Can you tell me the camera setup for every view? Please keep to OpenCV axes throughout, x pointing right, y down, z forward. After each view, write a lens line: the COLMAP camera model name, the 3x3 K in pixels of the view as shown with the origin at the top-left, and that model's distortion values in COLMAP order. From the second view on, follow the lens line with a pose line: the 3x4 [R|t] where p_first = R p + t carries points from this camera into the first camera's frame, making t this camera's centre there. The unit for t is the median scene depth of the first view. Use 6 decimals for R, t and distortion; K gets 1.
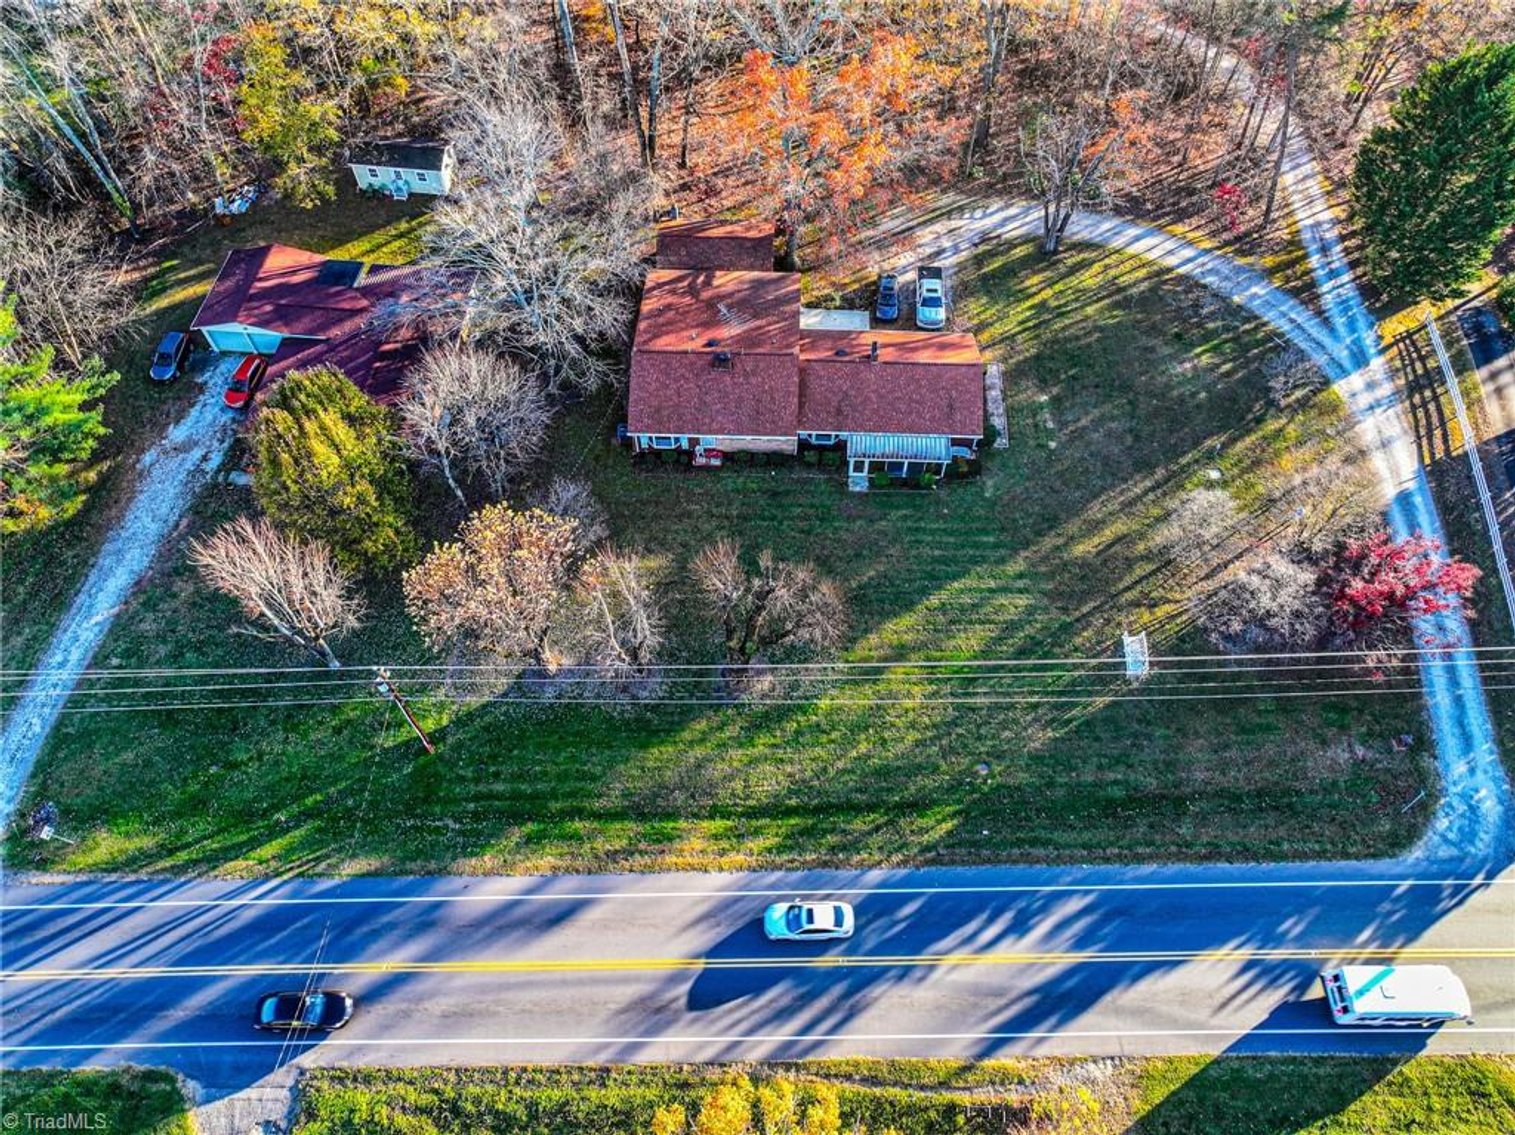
lens RADIAL K [[1075.7, 0, 757.5], [0, 1075.7, 567.5], [0, 0, 1]] dist [-0.009499, 0.020605]
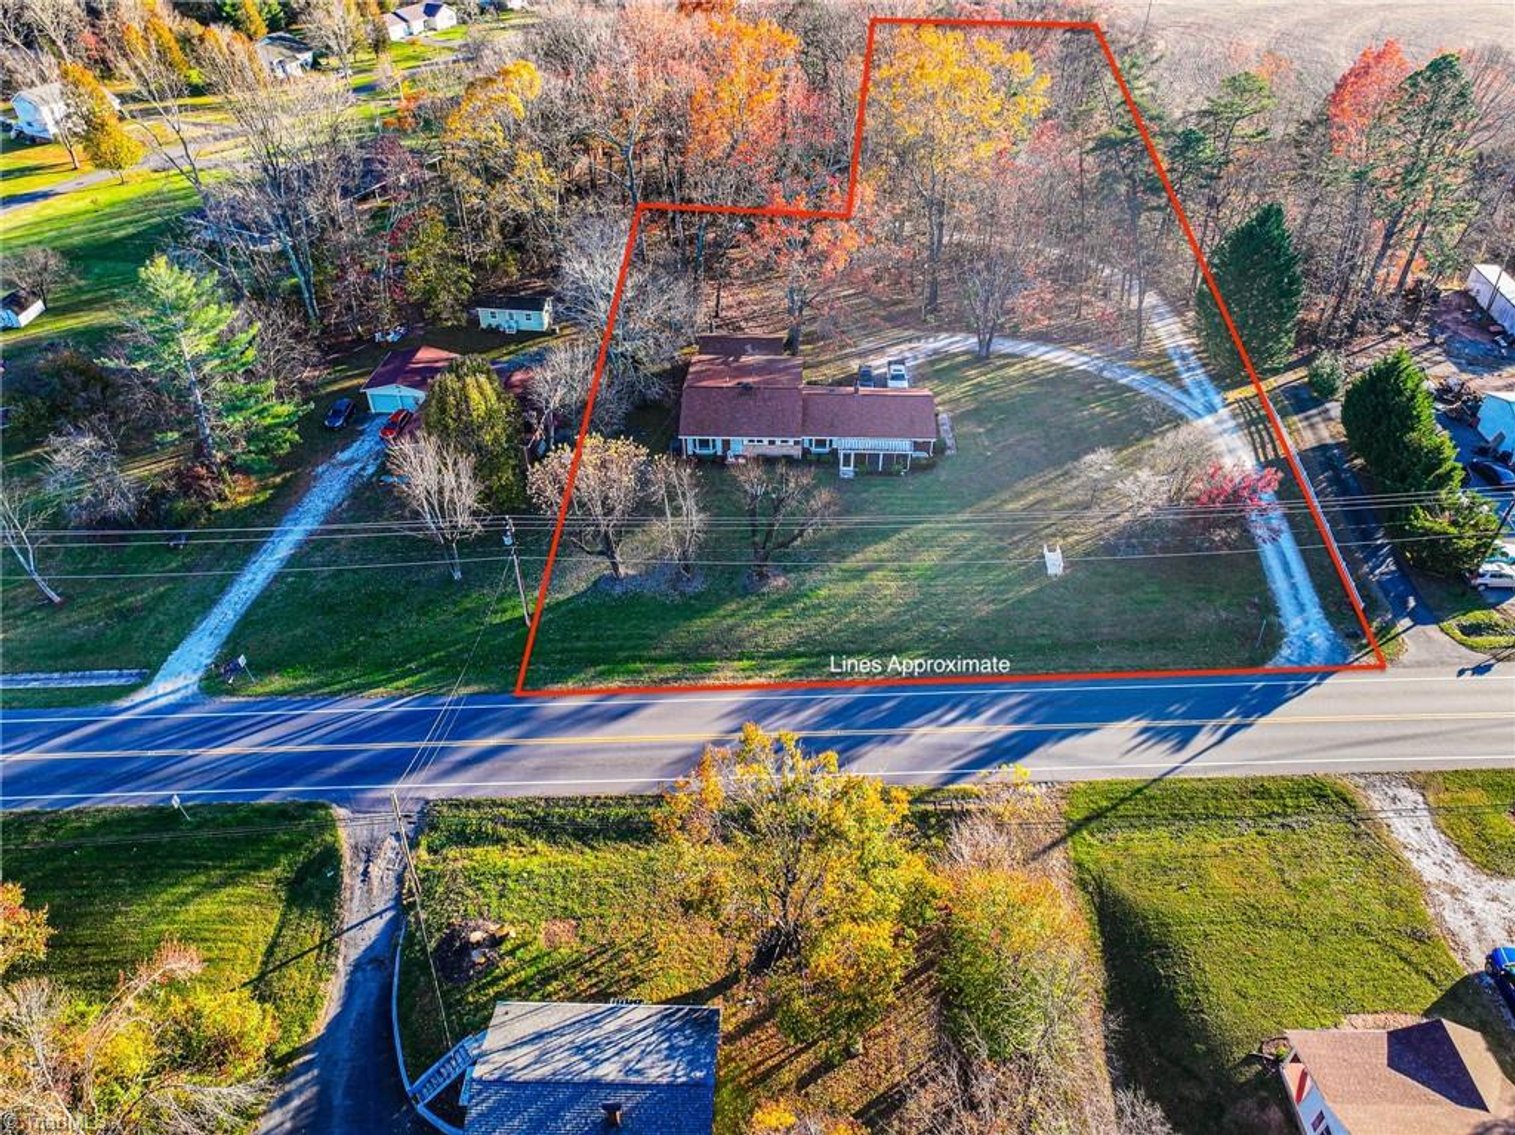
lens RADIAL K [[1075.7, 0, 757.5], [0, 1075.7, 567.5], [0, 0, 1]] dist [-0.009499, 0.020605]
pose [[0.999994, 0.002898, -0.001741, -0.017216], [-0.003307, 0.945462, -0.325717, 0.501600], [0.000703, 0.325721, 0.945466, -0.261241]]
